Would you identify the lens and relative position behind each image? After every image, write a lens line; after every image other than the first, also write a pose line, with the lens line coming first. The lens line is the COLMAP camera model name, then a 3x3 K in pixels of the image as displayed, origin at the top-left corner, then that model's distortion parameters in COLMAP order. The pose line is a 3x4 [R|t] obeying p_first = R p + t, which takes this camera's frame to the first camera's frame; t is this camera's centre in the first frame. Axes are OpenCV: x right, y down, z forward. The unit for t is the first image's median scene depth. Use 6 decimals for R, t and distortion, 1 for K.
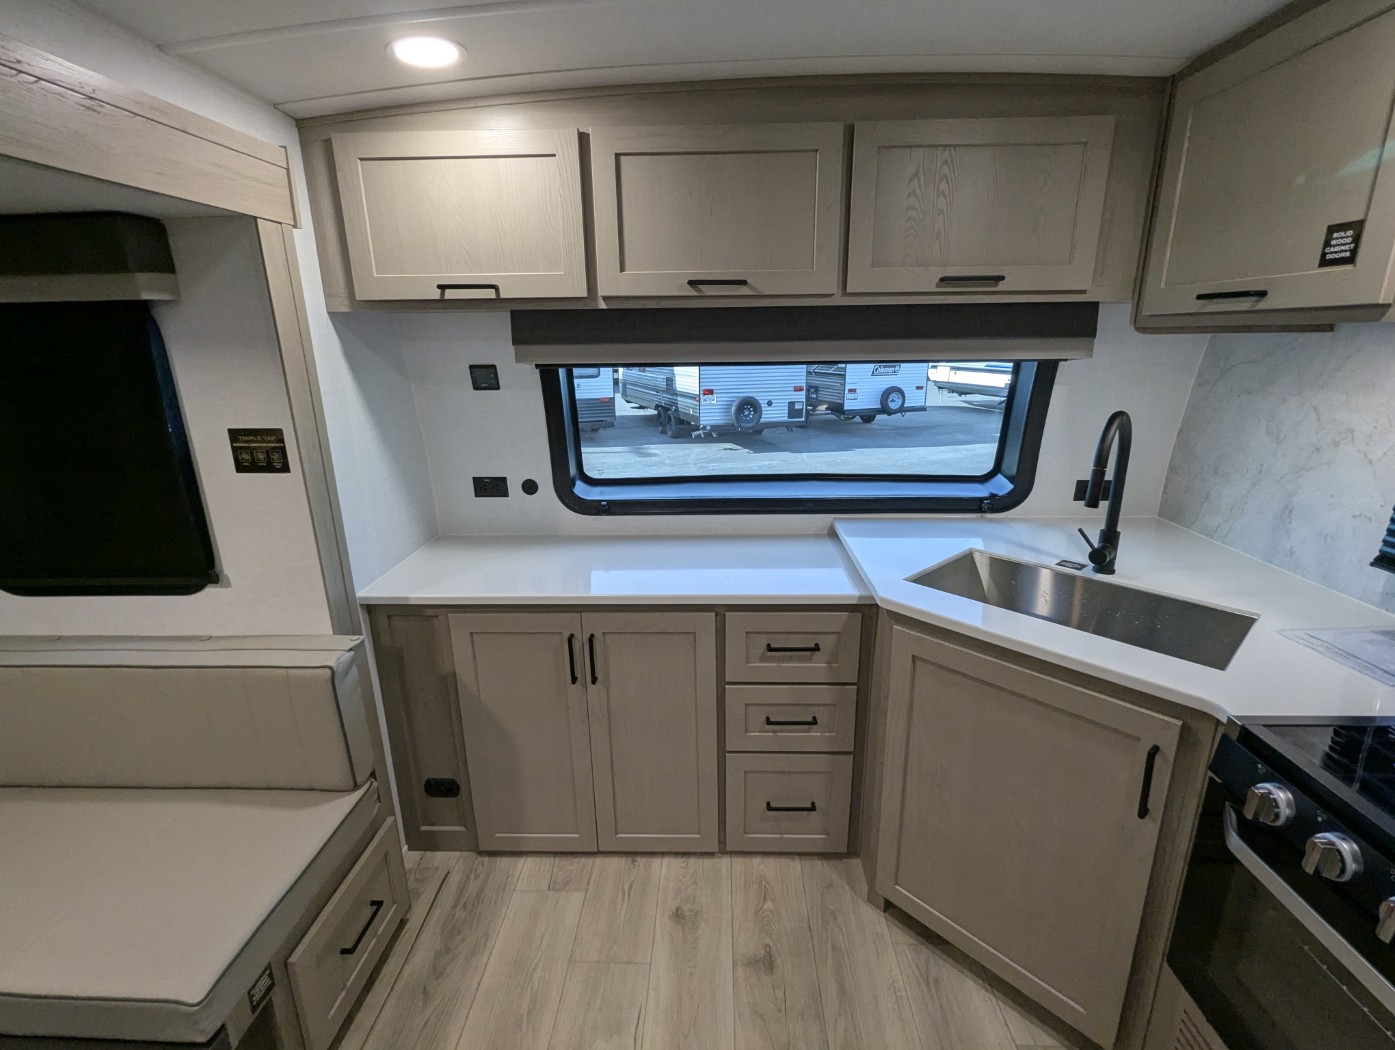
lens RADIAL K [[662.5, 0, 697.5], [0, 662.5, 525.0], [0, 0, 1]] dist [-0.001516, 0.000723]
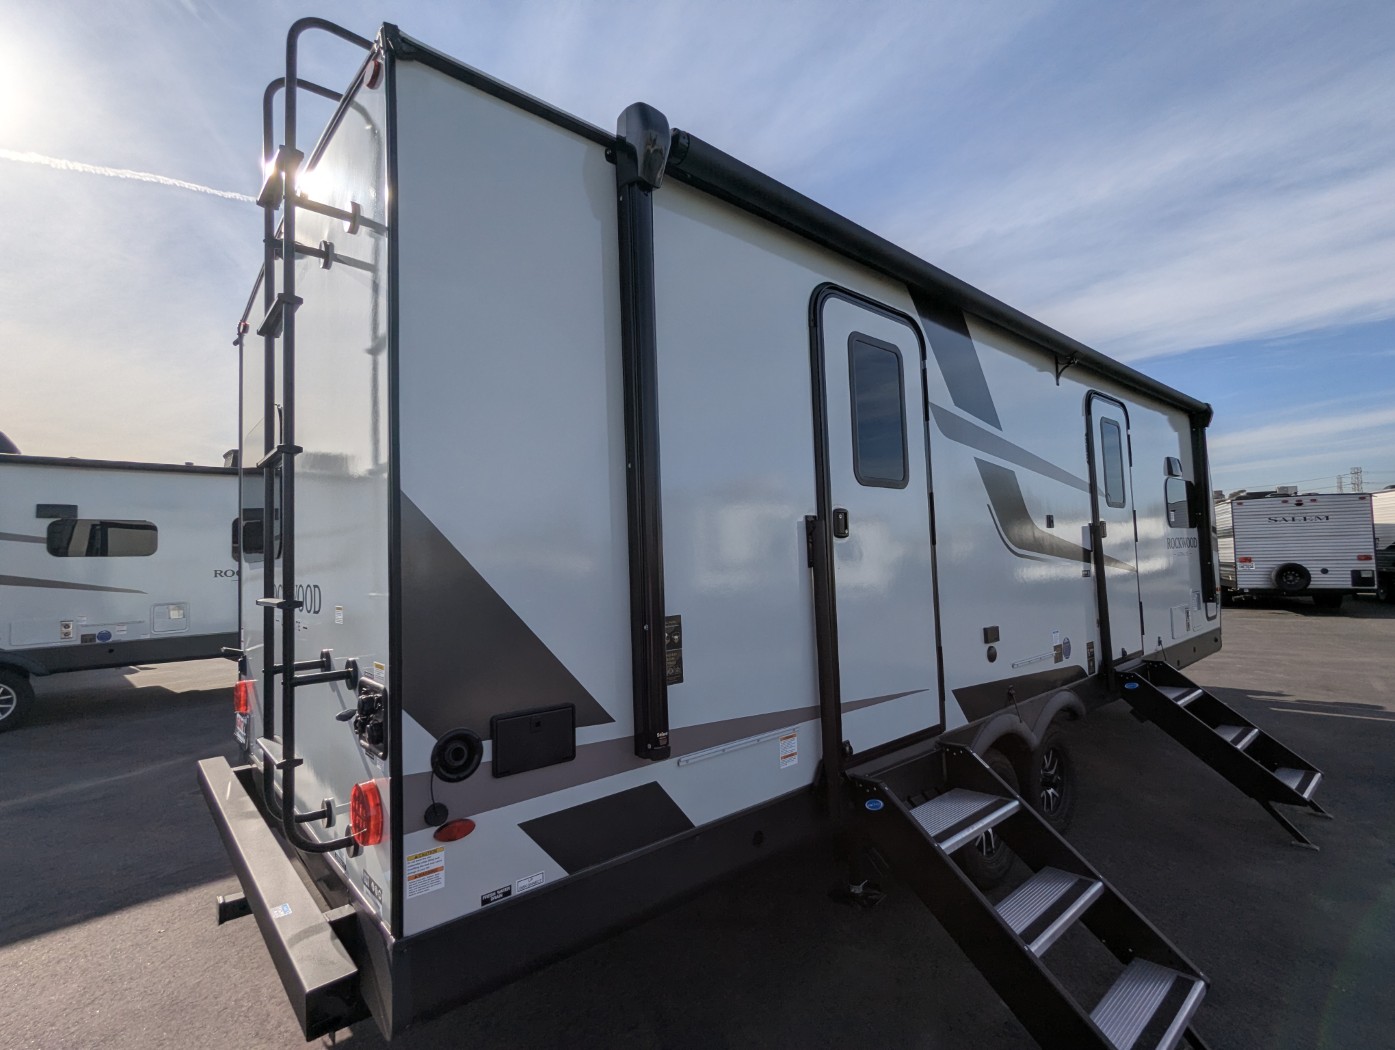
lens RADIAL K [[662.5, 0, 697.5], [0, 662.5, 525.0], [0, 0, 1]] dist [-0.001516, 0.000723]
pose [[0.675183, -0.051252, -0.735868, 1.738343], [-0.179883, 0.956027, -0.231635, 1.384060], [0.715381, 0.288767, 0.636273, -3.318855]]
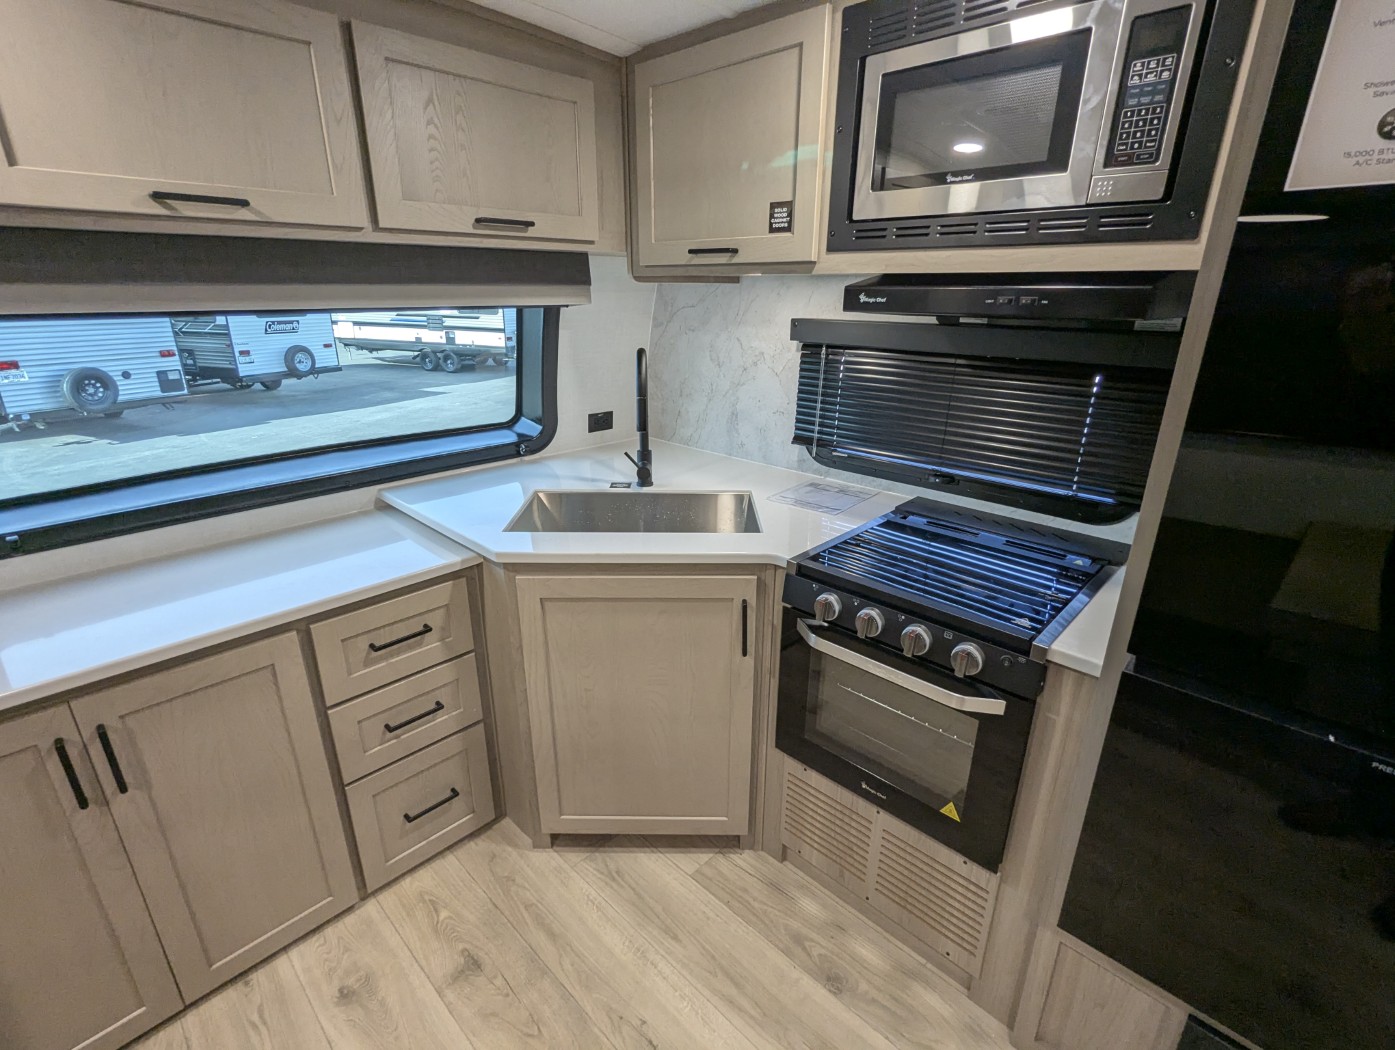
lens RADIAL K [[662.5, 0, 697.5], [0, 662.5, 525.0], [0, 0, 1]] dist [-0.001516, 0.000723]
pose [[0.673129, -0.236800, 0.700587, -0.176970], [0.191514, 0.970848, 0.144141, -0.013210], [-0.714296, 0.037147, 0.698857, 0.093563]]
